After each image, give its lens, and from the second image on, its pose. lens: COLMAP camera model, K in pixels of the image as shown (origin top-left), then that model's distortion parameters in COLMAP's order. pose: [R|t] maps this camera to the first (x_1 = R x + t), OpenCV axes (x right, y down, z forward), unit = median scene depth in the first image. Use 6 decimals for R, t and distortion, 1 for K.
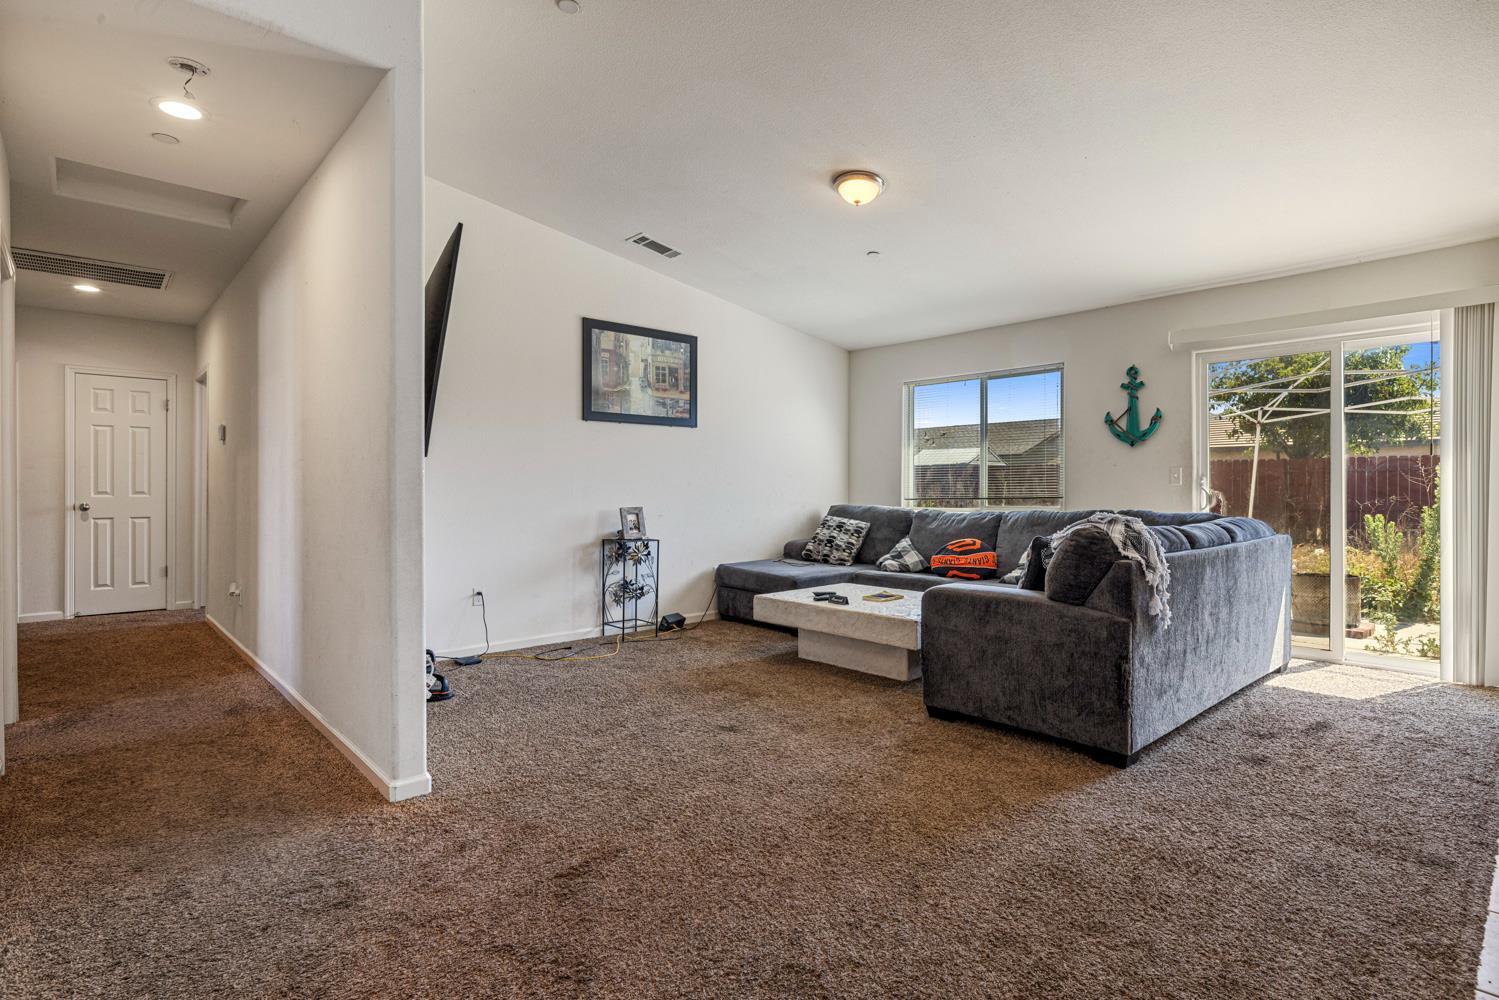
lens RADIAL K [[746.5, 0, 752.9], [0, 746.5, 483.6], [0, 0, 1]] dist [-0.001147, -0.000784]
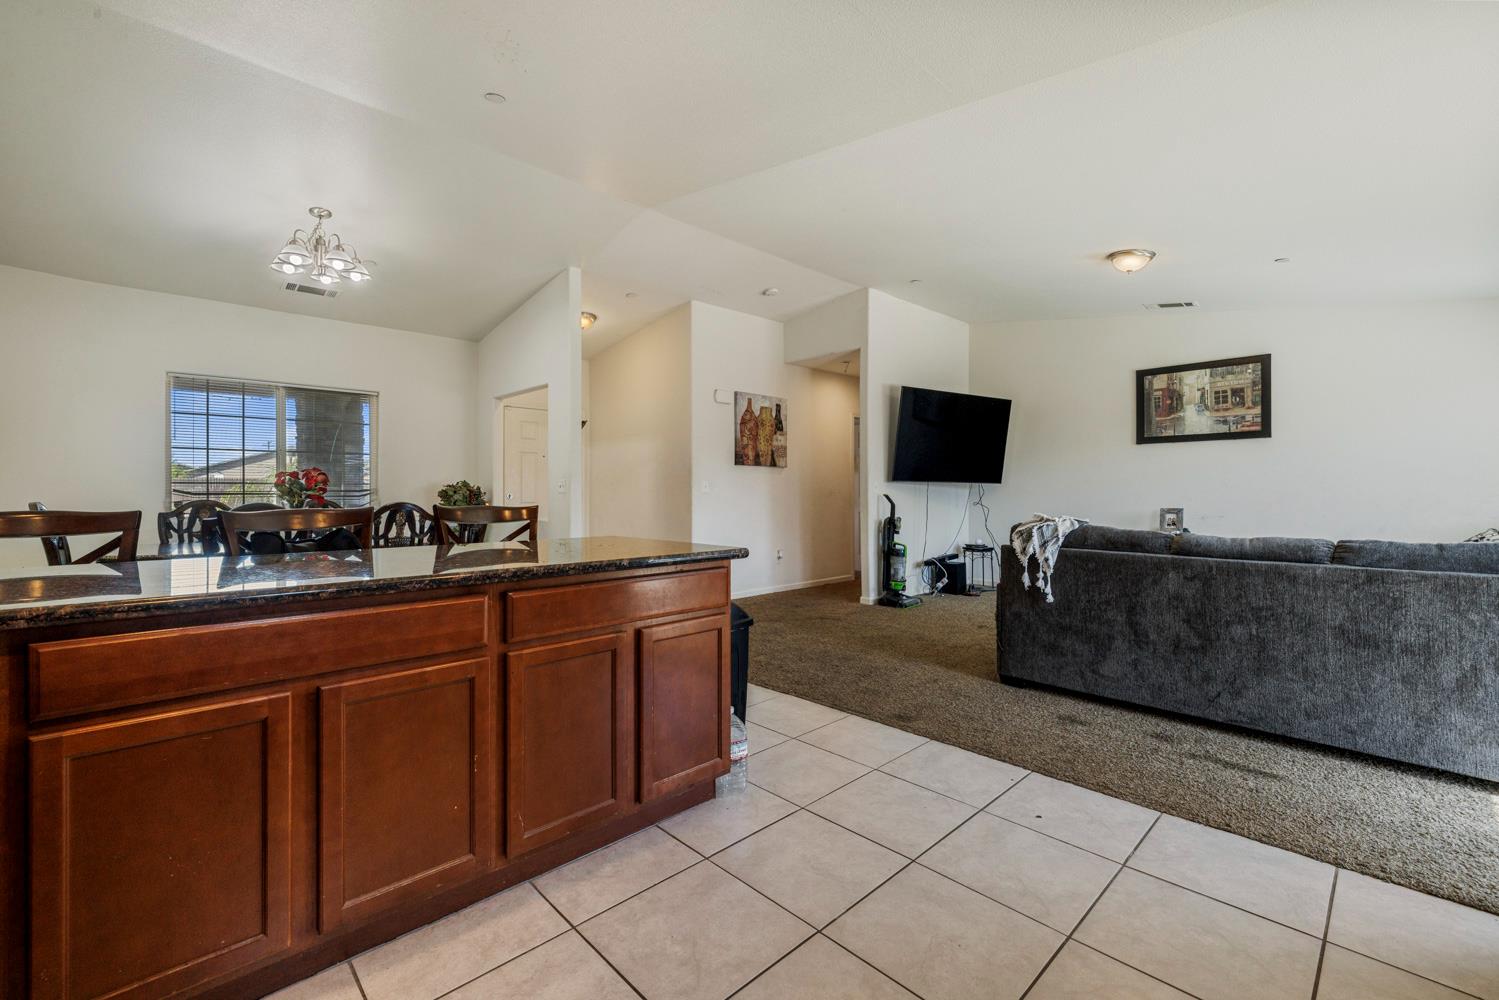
lens RADIAL K [[623.9, 0, 747.1], [0, 623.9, 491.3], [0, 0, 1]] dist [0.000074, -0.000229]
pose [[0.015950, -0.000654, -0.999873, 0.861545], [0.007171, 0.999974, -0.000540, -0.002138], [0.999847, -0.007162, 0.015954, 0.236315]]
